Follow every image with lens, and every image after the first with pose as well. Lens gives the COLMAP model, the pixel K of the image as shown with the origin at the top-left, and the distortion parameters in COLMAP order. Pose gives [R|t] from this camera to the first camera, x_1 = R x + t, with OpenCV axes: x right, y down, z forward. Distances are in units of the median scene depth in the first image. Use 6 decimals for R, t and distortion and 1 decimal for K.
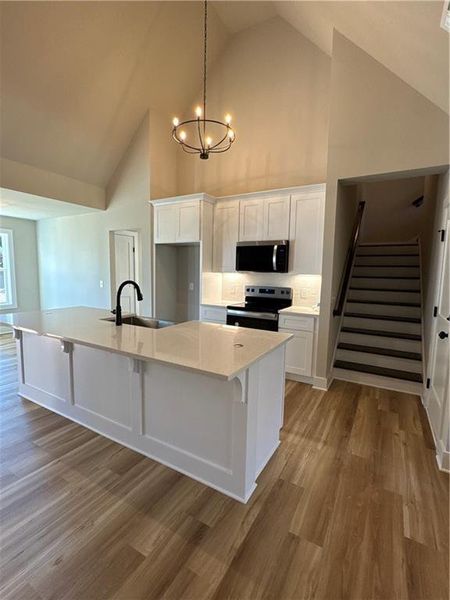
lens RADIAL K [[277.7, 0, 225.3], [0, 277.7, 299.9], [0, 0, 1]] dist [0.002825, 0.000654]
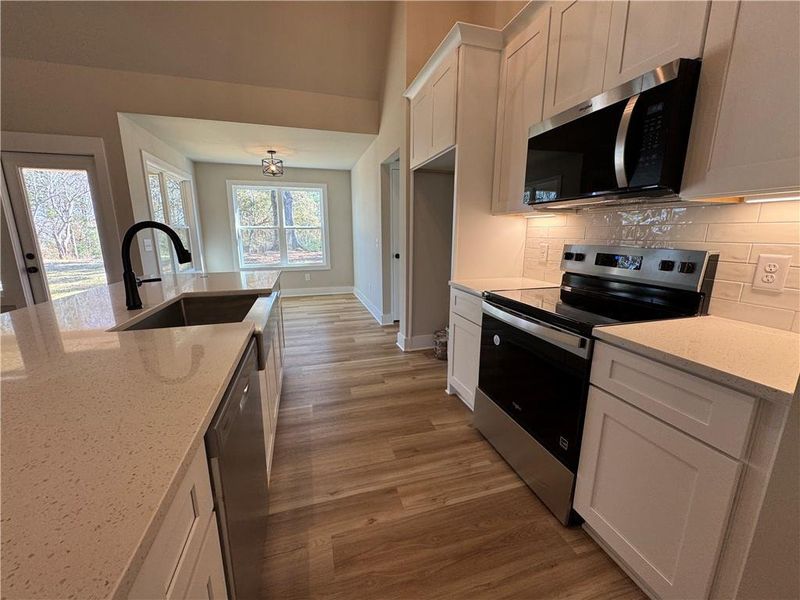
lens RADIAL K [[318.4, 0, 399.1], [0, 318.4, 298.4], [0, 0, 1]] dist [-0.001486, 0.000948]
pose [[0.733775, 0.119237, -0.668847, 0.226508], [-0.055813, 0.991730, 0.115568, -0.016016], [0.677096, -0.047470, 0.734362, 0.543651]]
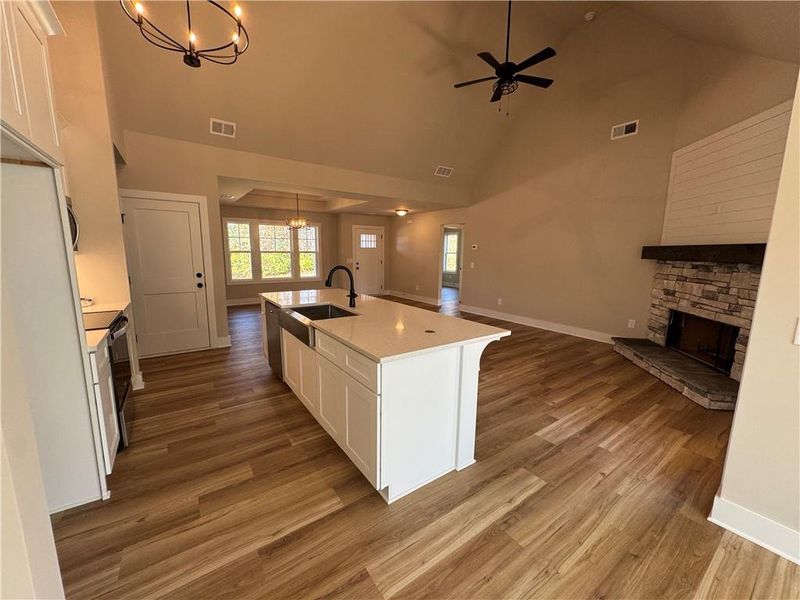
lens RADIAL K [[318.4, 0, 398.8], [0, 318.4, 299.7], [0, 0, 1]] dist [-0.001486, 0.000948]
pose [[-0.909866, -0.094189, 0.404070, -0.645182], [0.012943, 0.966974, 0.254547, -0.151809], [-0.414700, 0.236834, -0.878597, 1.224127]]
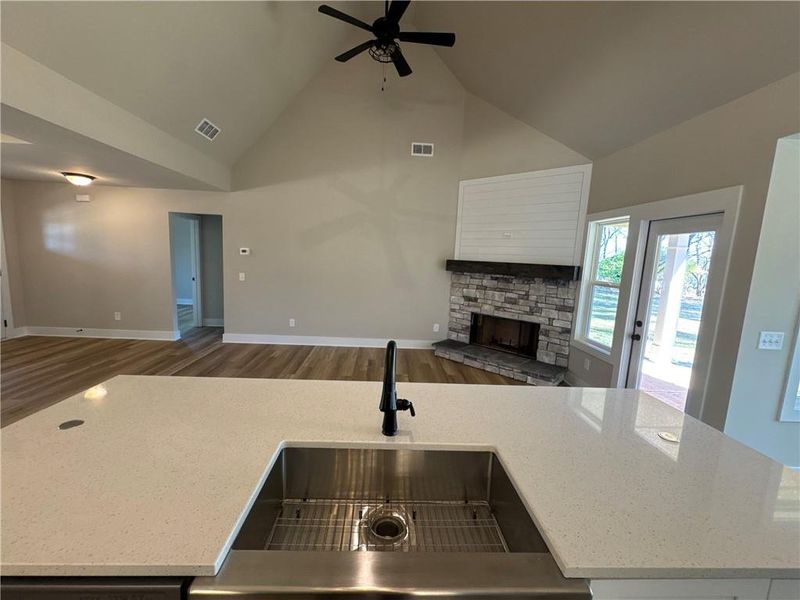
lens RADIAL K [[329.4, 0, 393.3], [0, 329.4, 299.0], [0, 0, 1]] dist [-0.001030, 0.000035]
pose [[-0.841343, 0.016890, -0.540238, -0.068652], [-0.115189, 0.970947, 0.209746, -0.135960], [0.528085, 0.238698, -0.814954, 0.835518]]
